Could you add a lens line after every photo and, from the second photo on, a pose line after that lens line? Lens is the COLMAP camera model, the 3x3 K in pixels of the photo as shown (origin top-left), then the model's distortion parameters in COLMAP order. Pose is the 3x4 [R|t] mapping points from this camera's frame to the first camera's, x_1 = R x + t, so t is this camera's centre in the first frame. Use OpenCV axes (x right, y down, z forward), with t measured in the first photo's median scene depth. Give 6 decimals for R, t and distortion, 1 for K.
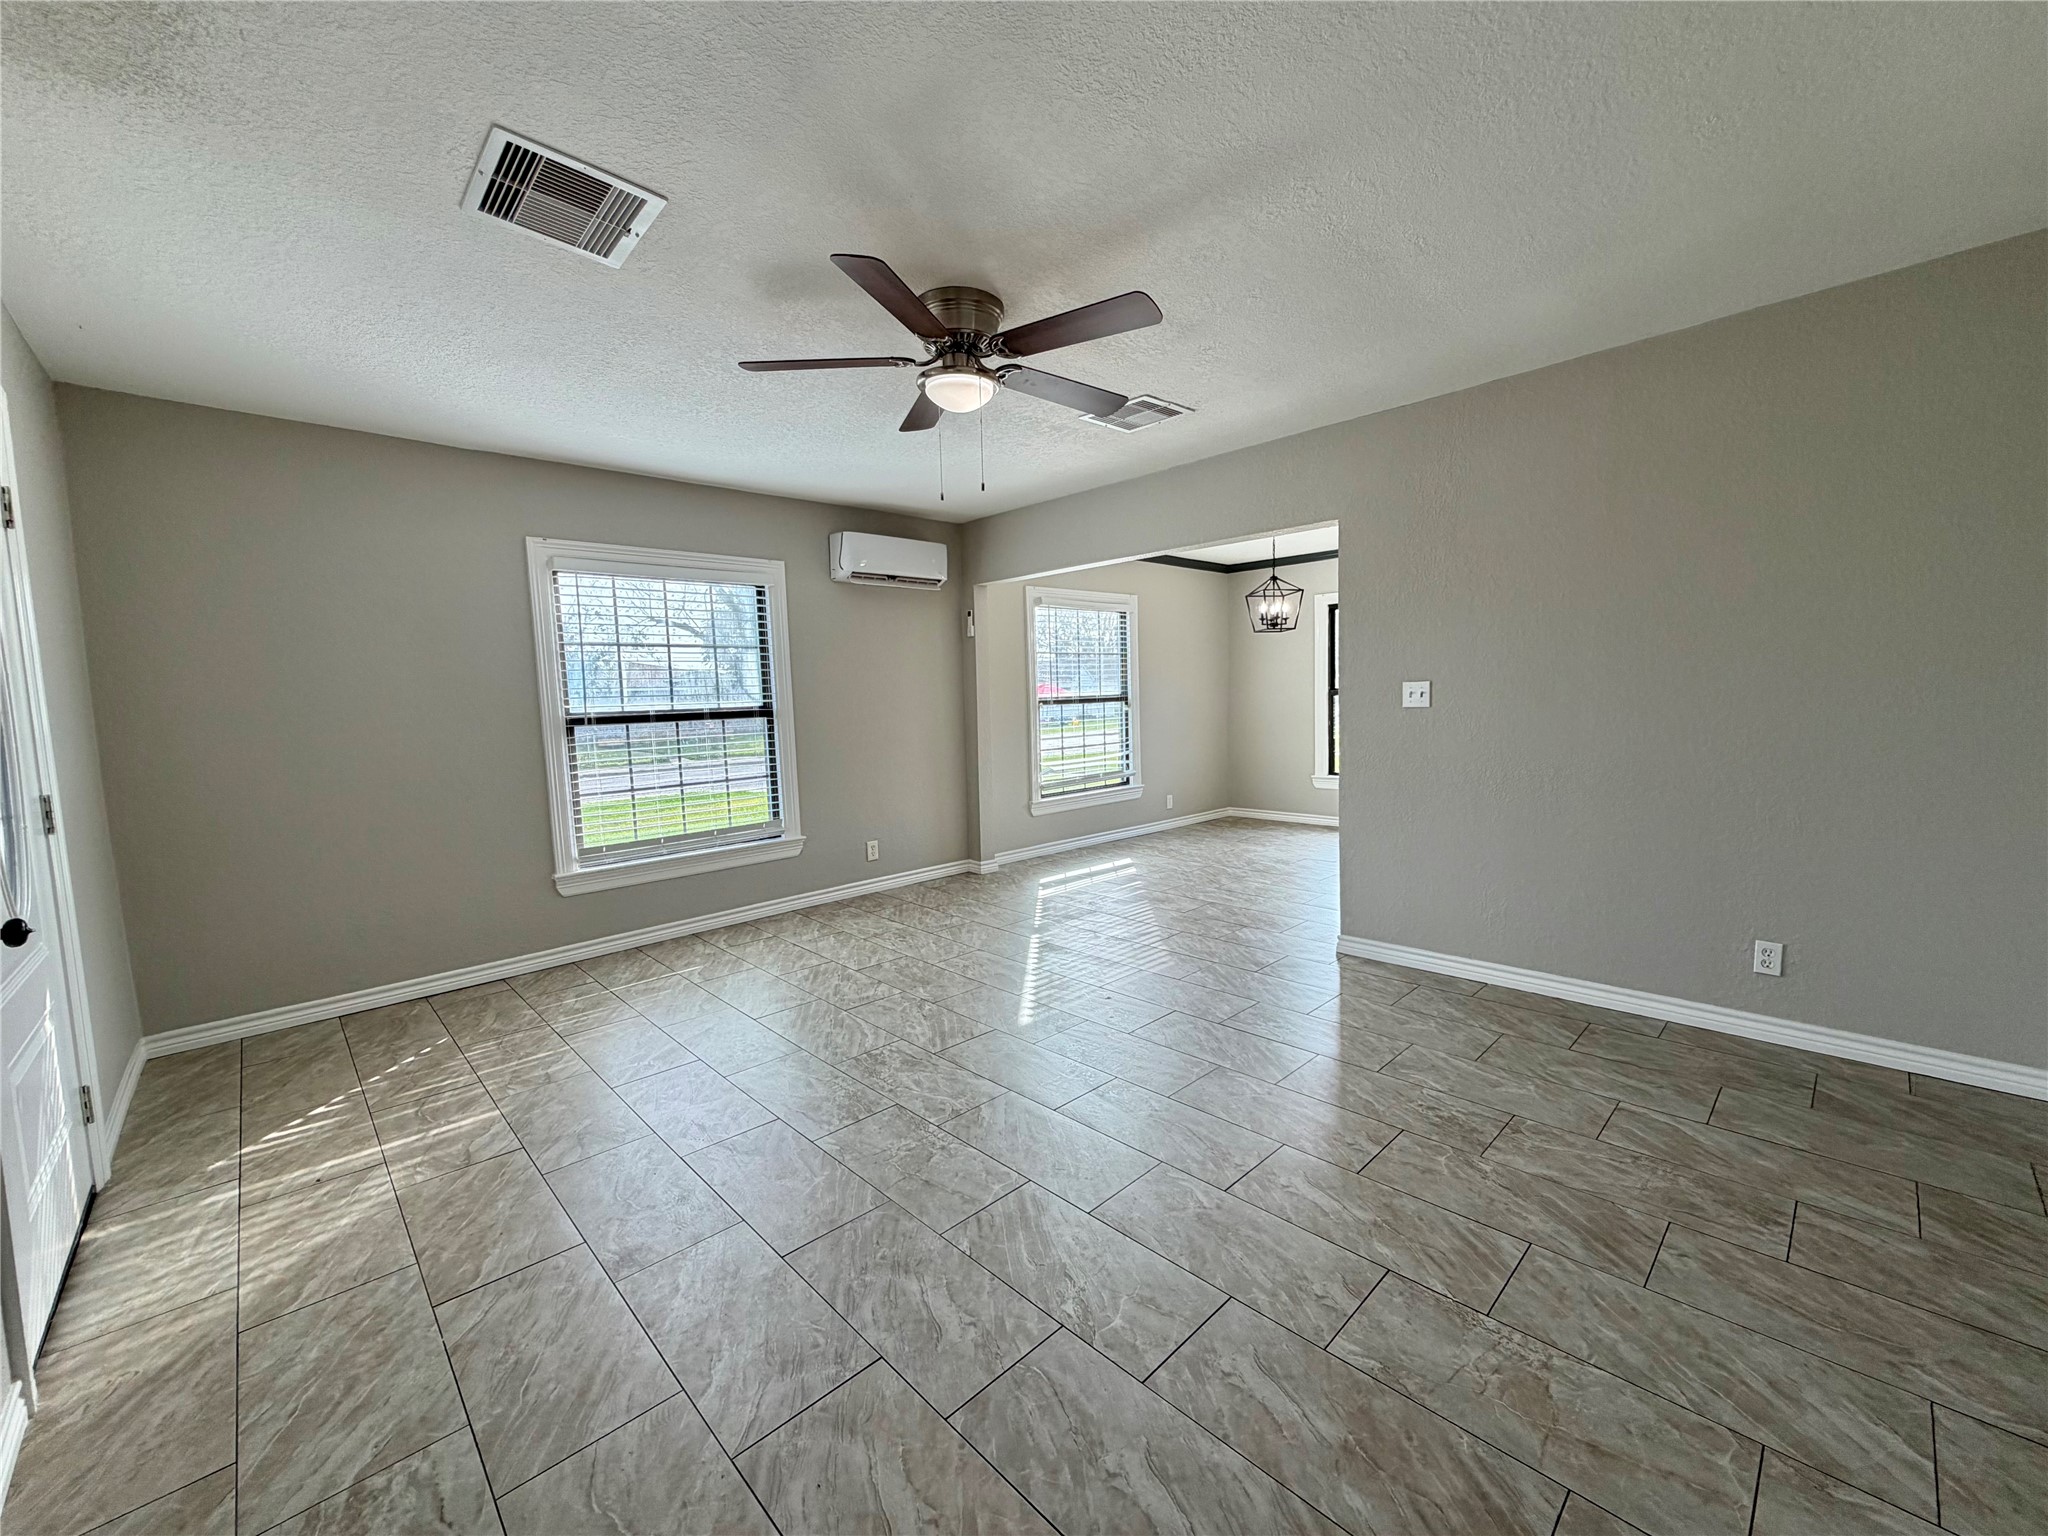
lens RADIAL K [[813.0, 0, 1024.0], [0, 813.0, 768.0], [0, 0, 1]] dist [-0.000091, 0.000092]
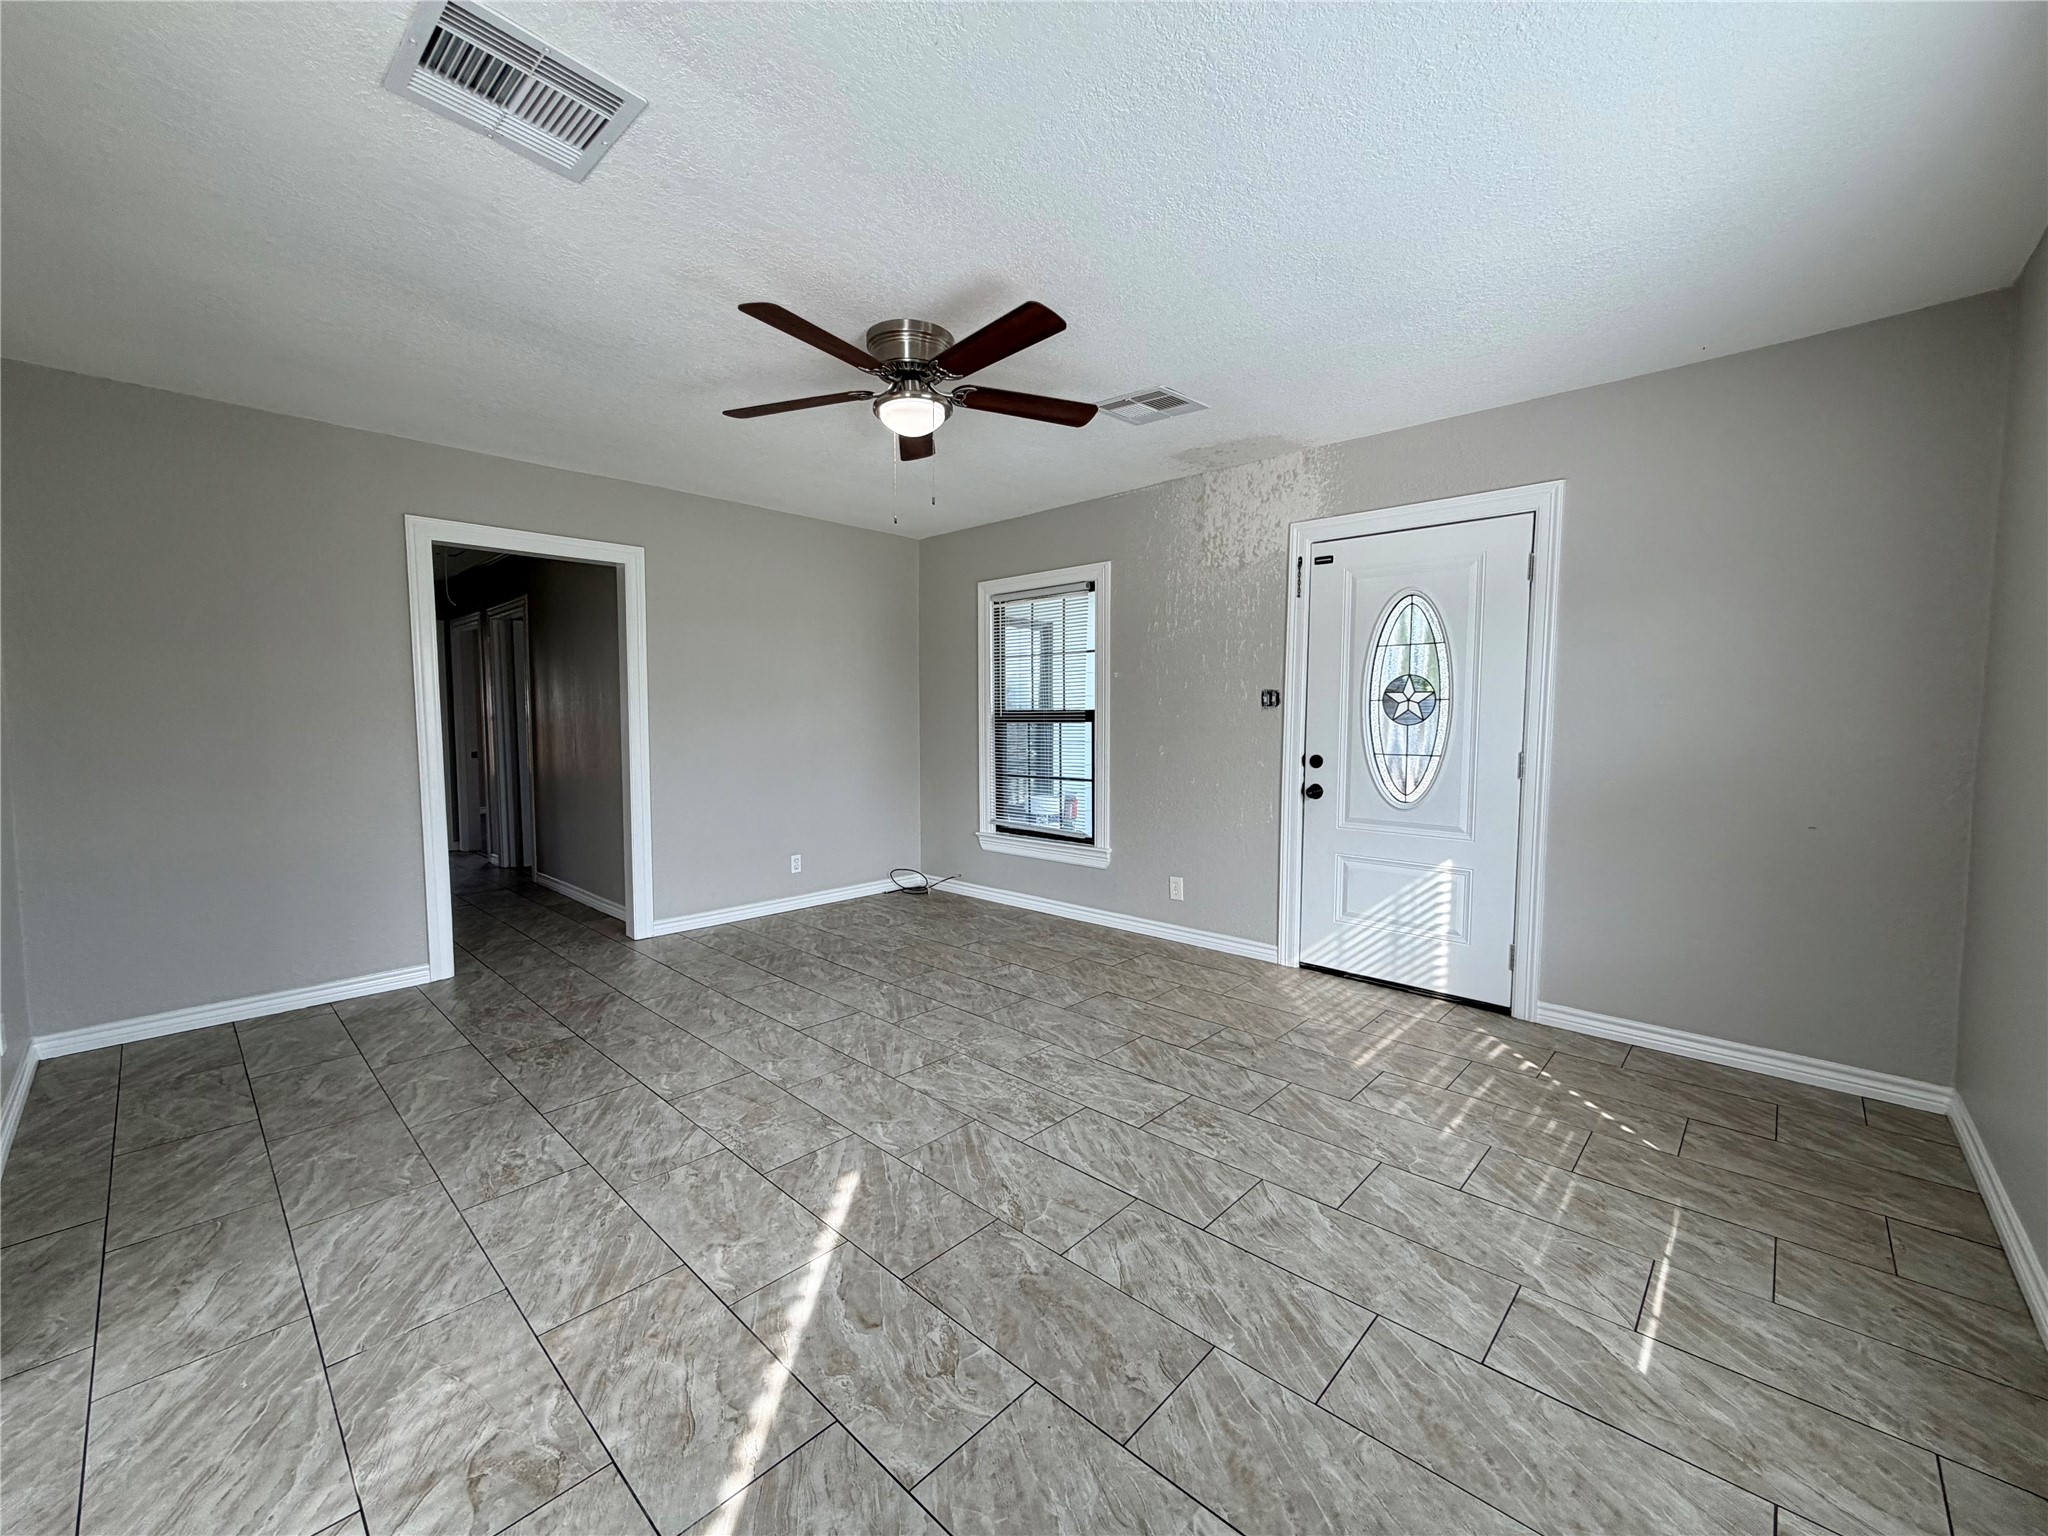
lens RADIAL K [[813.0, 0, 1024.0], [0, 813.0, 768.0], [0, 0, 1]] dist [-0.000091, 0.000092]
pose [[-0.998096, 0.035127, -0.050693, -0.133804], [0.027205, 0.988422, 0.149271, -0.142942], [0.055350, 0.147608, -0.987496, 1.830538]]
